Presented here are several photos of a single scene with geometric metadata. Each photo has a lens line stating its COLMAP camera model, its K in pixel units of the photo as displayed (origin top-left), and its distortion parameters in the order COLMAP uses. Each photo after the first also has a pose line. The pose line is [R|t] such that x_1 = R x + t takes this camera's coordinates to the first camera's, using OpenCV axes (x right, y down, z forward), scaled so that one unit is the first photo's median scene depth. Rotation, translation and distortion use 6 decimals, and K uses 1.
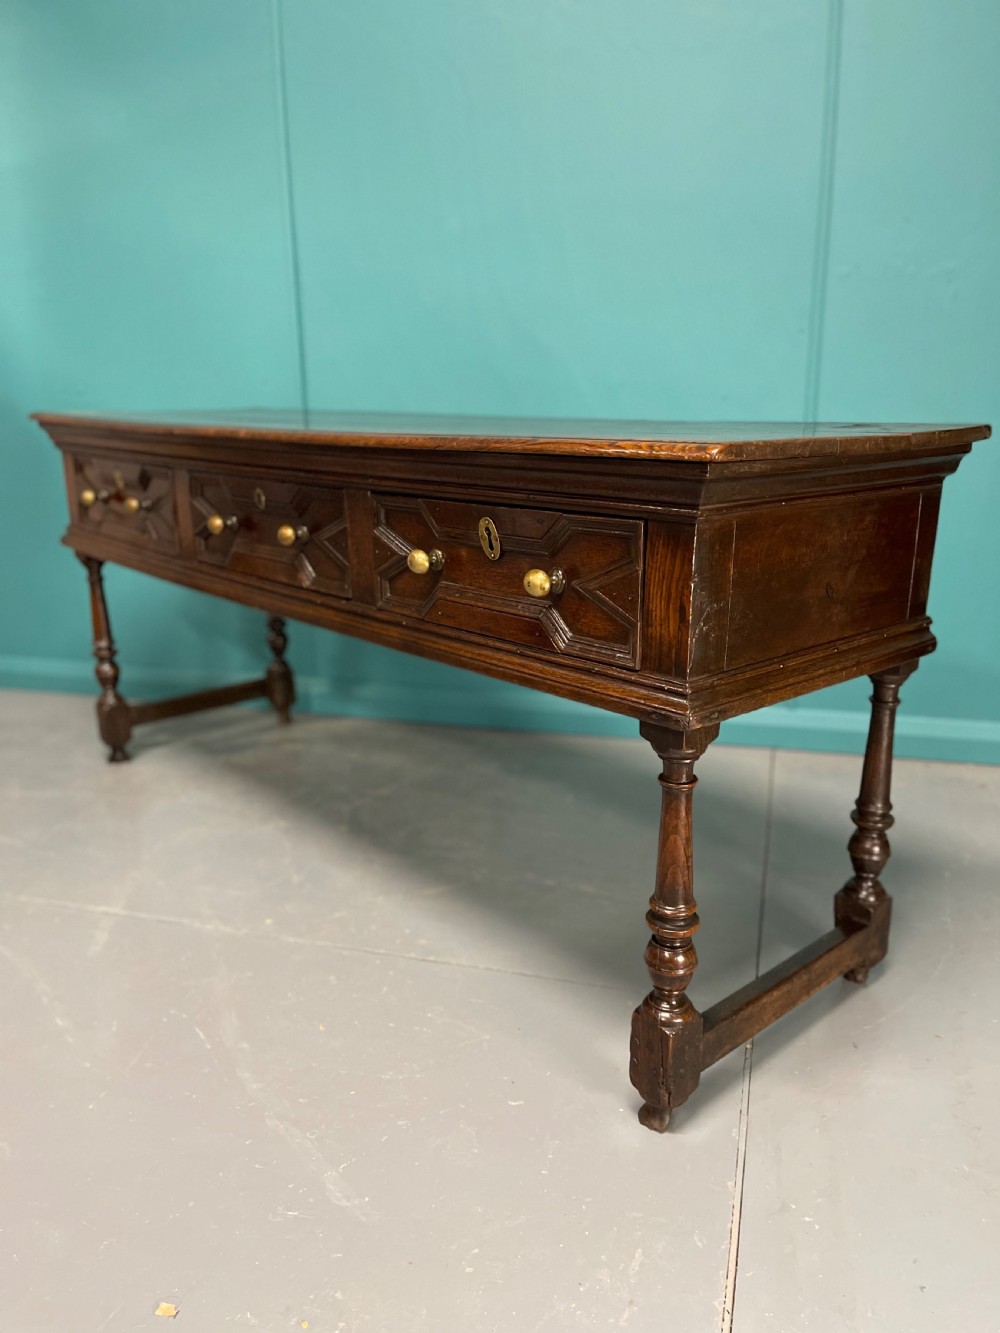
lens RADIAL K [[982.9, 0, 495.0], [0, 982.9, 638.4], [0, 0, 1]] dist [0.006870, 0.000578]
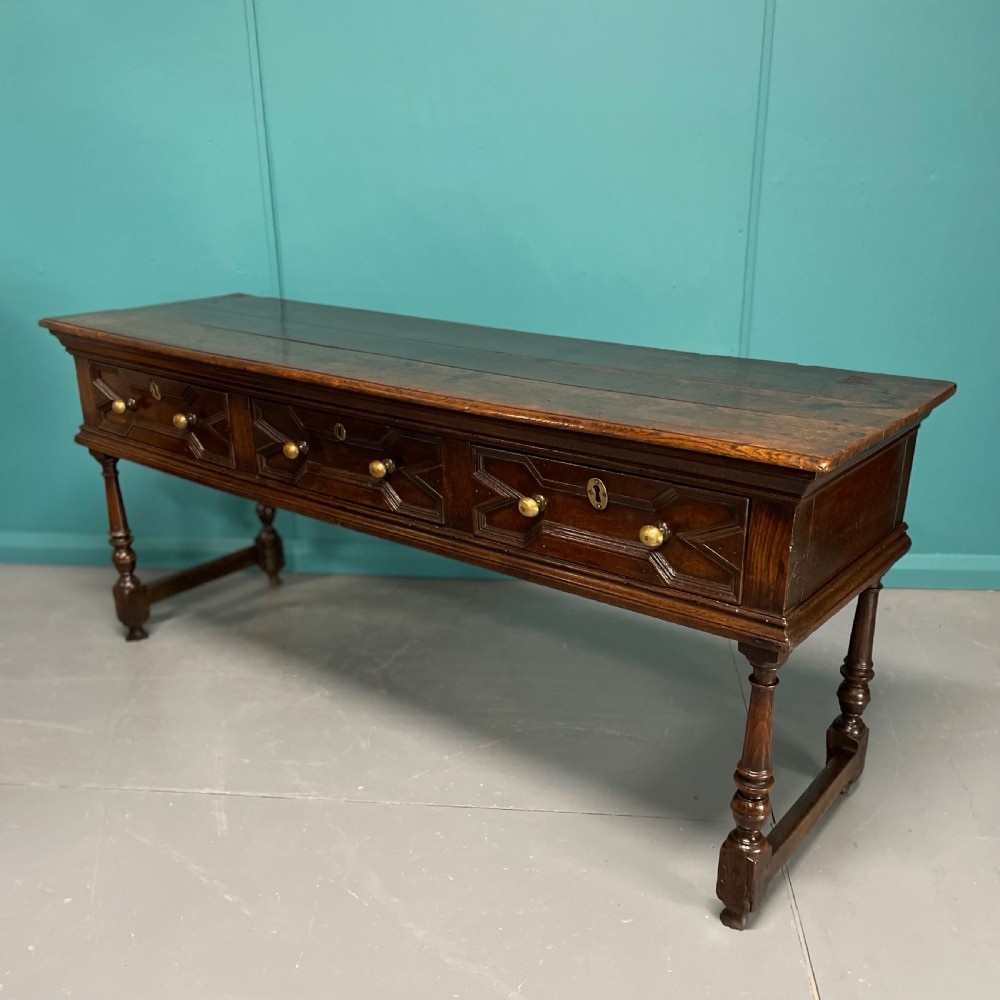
lens RADIAL K [[984.7, 0, 481.7], [0, 984.7, 502.5], [0, 0, 1]] dist [0.014170, -0.011049]
pose [[0.984988, -0.055727, 0.163382, -0.324159], [0.040624, 0.994708, 0.094369, -0.195242], [-0.167776, -0.086315, 0.982039, -0.189387]]
